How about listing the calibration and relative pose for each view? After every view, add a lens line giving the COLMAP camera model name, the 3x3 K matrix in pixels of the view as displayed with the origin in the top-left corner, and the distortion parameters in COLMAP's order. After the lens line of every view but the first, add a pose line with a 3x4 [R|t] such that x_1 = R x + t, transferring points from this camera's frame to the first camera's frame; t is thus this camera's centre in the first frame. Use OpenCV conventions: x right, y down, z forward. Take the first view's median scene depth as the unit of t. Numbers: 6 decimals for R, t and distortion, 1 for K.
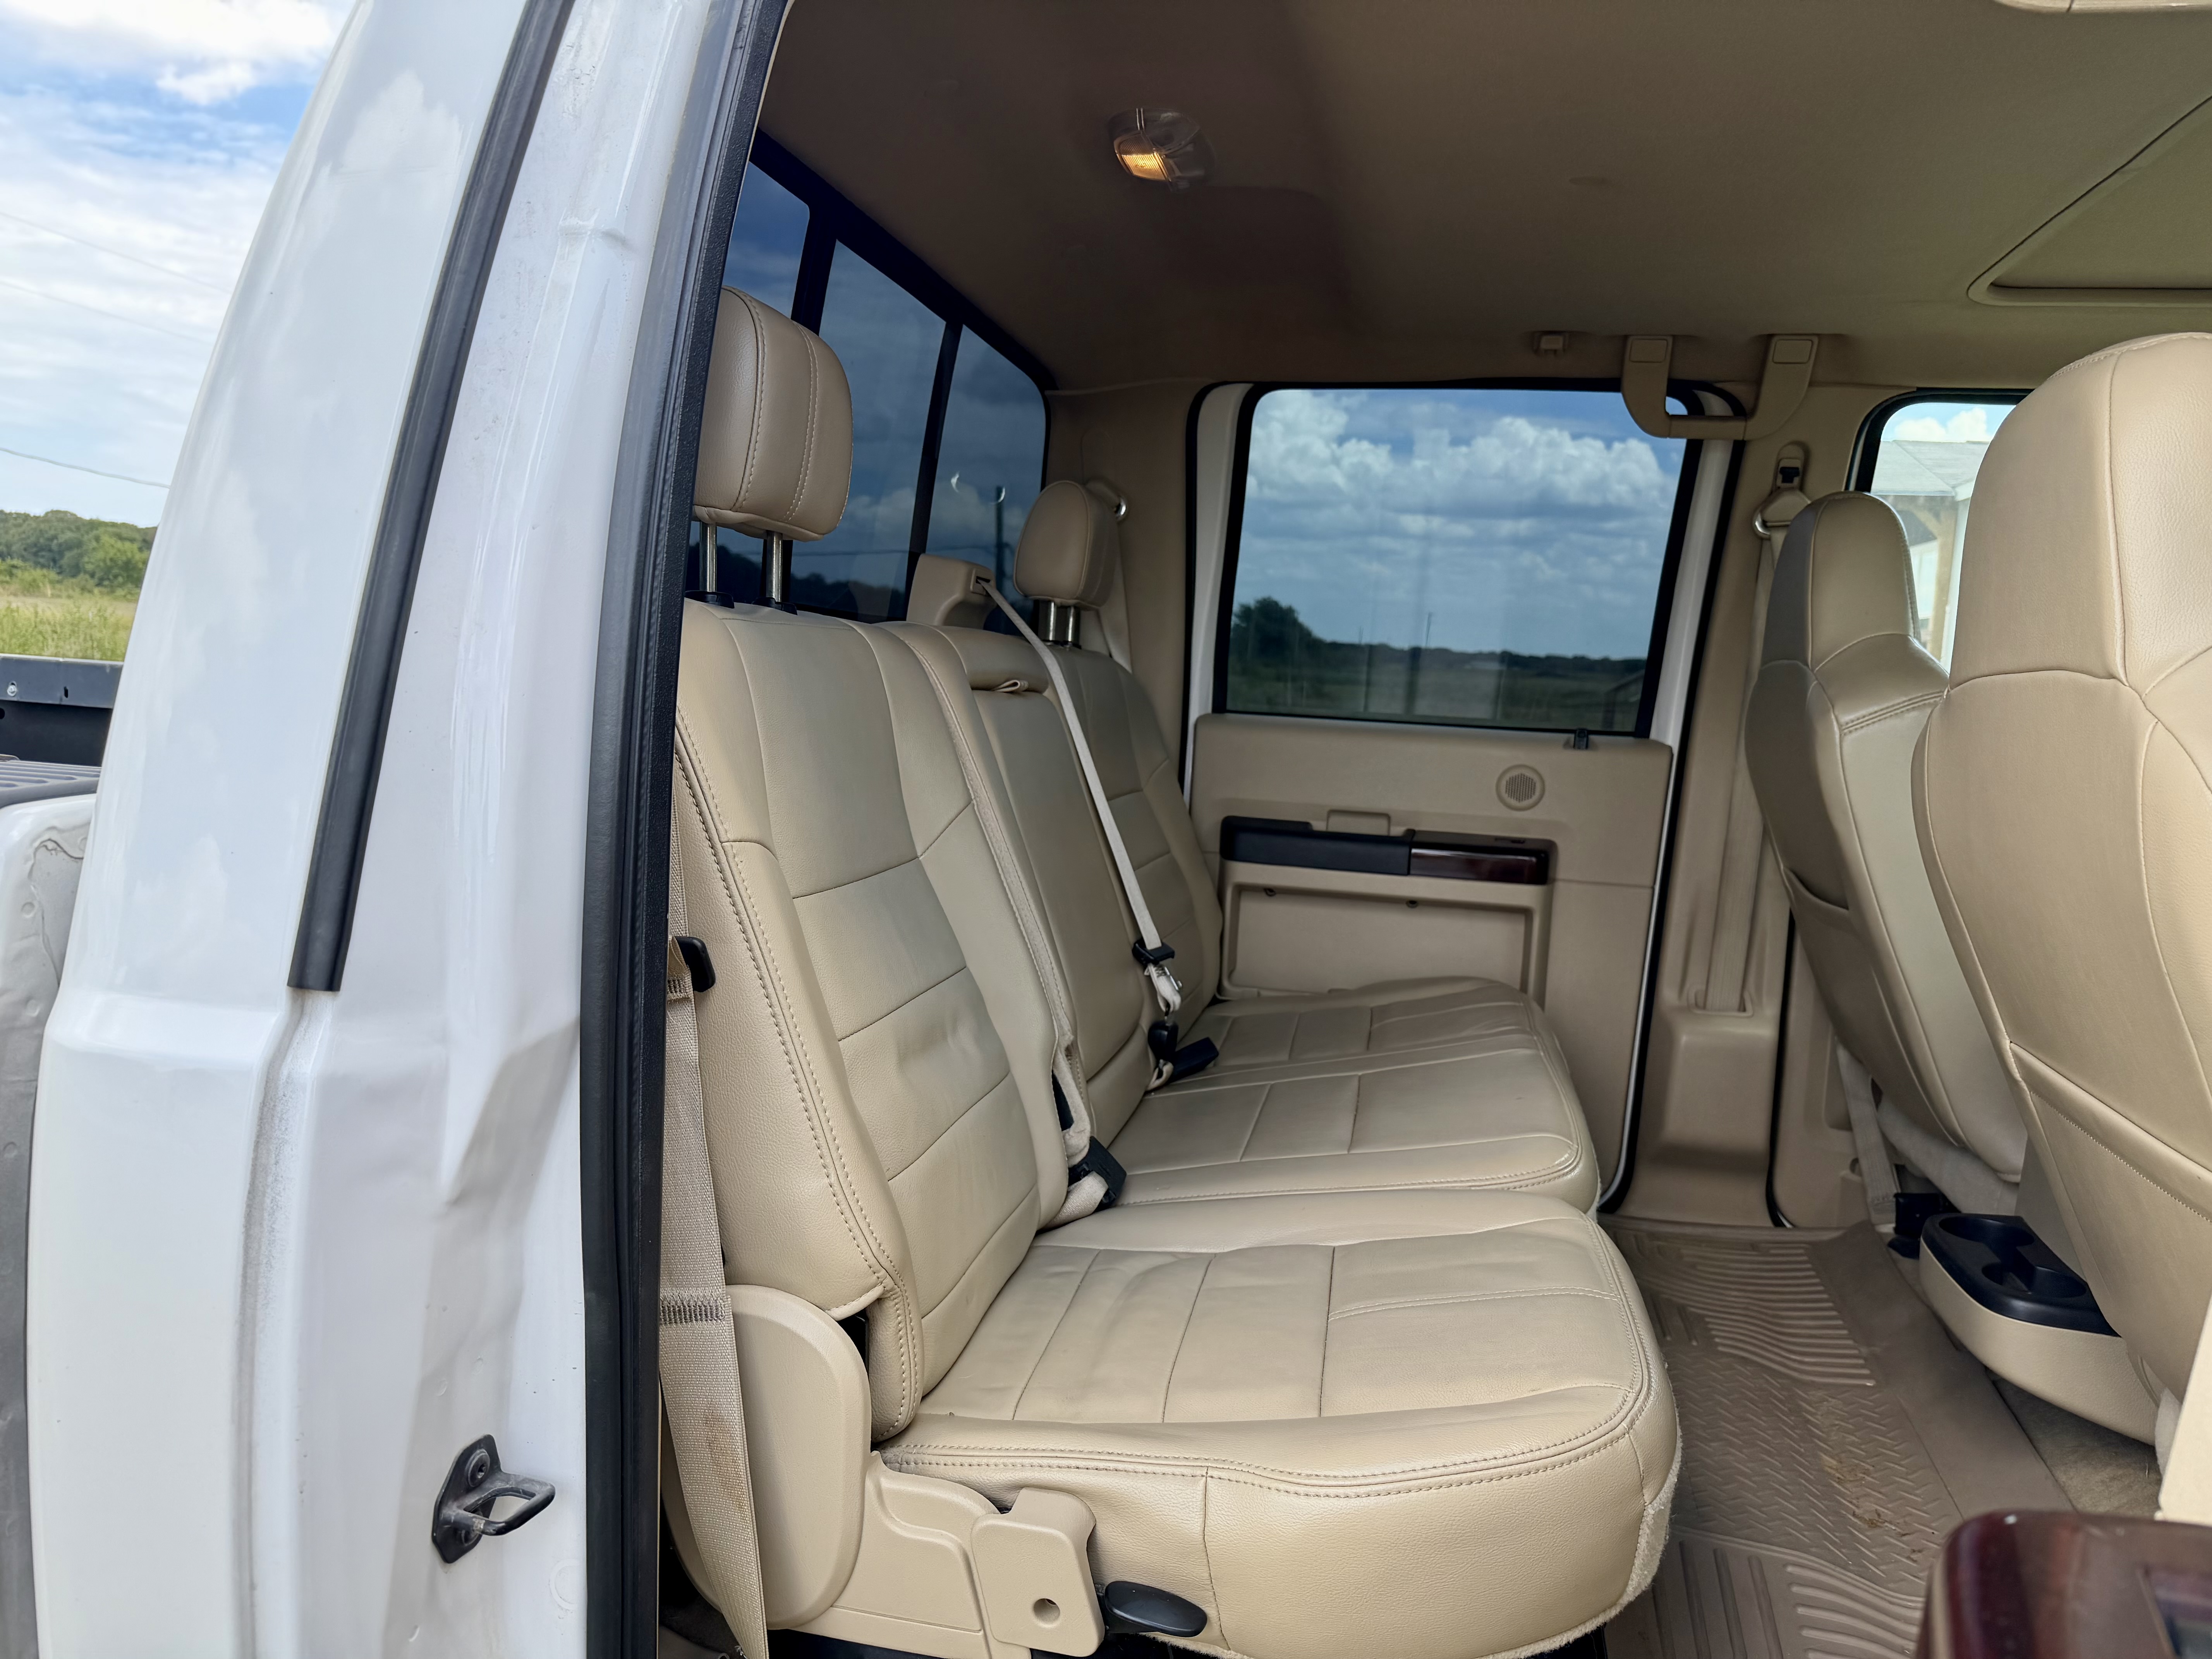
lens RADIAL K [[1575.2, 0, 1107.1], [0, 1575.2, 836.0], [0, 0, 1]] dist [0.044013, -0.069228]
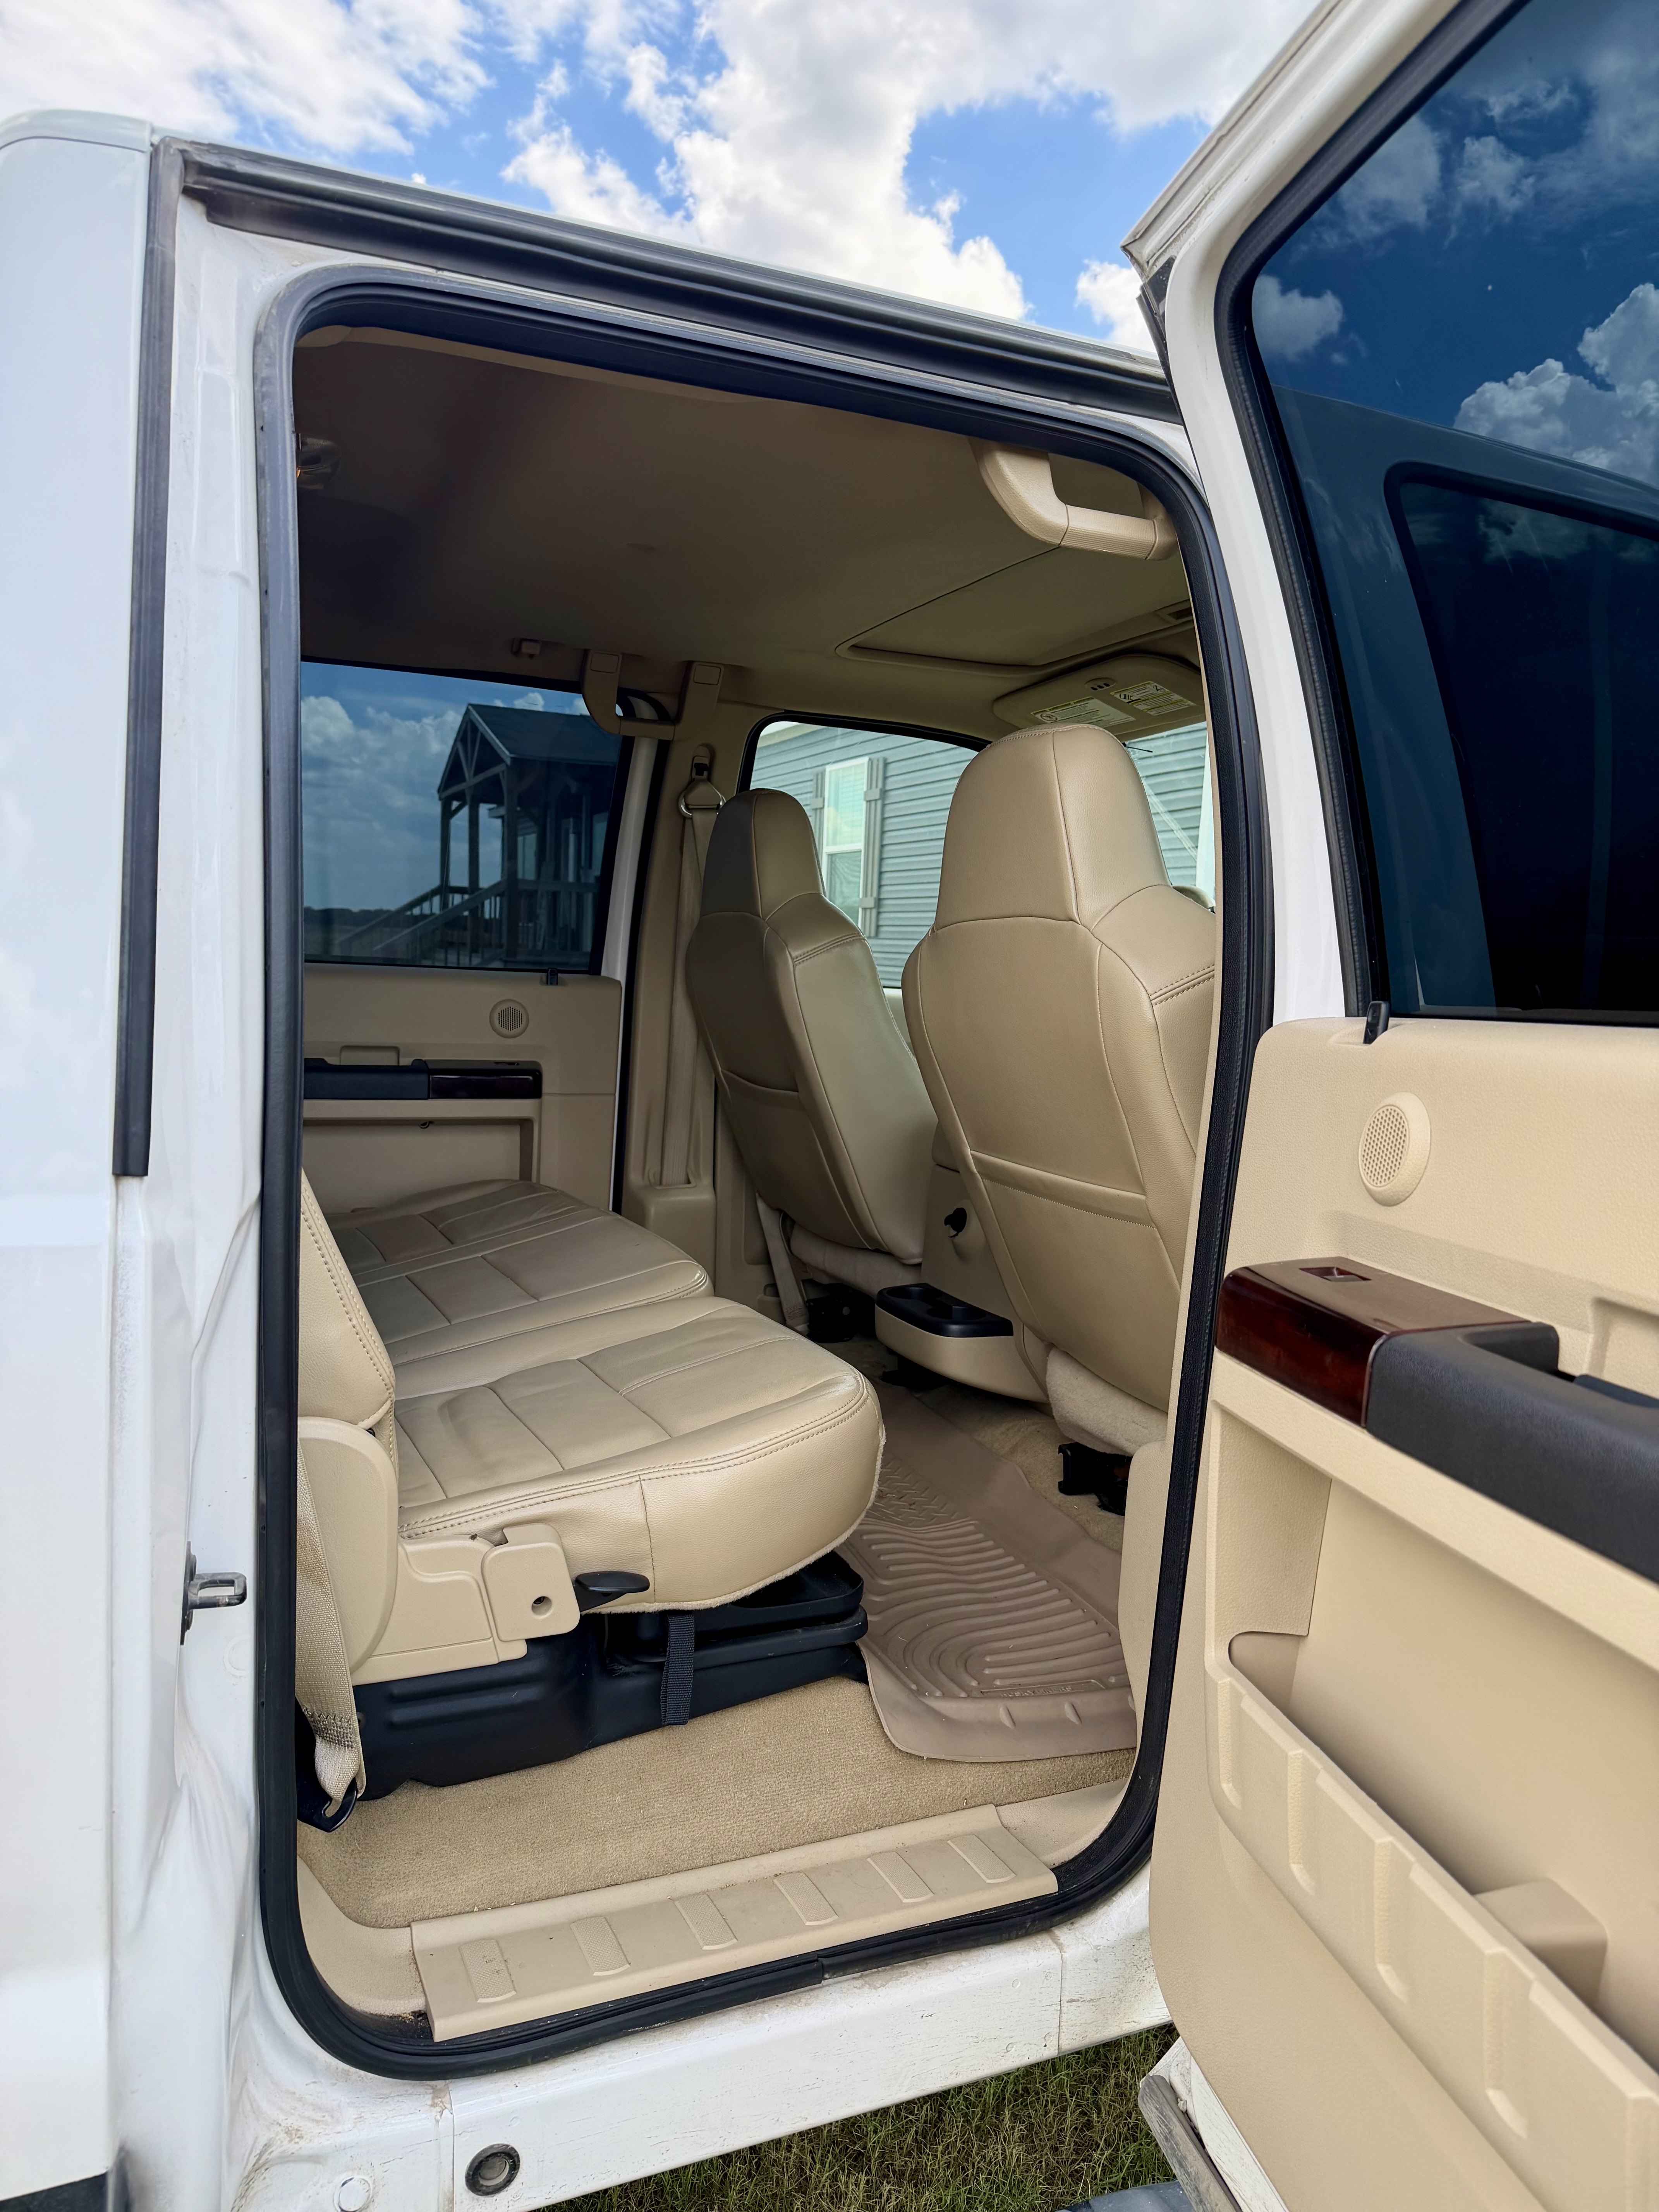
lens RADIAL K [[1575.2, 0, 821.6], [0, 1575.2, 1152.2], [0, 0, 1]] dist [0.044013, -0.069228]
pose [[0.804480, -0.088723, 0.587316, -0.286749], [0.065397, 0.996000, 0.060883, 0.014108], [-0.590368, -0.010570, 0.807065, -0.114831]]
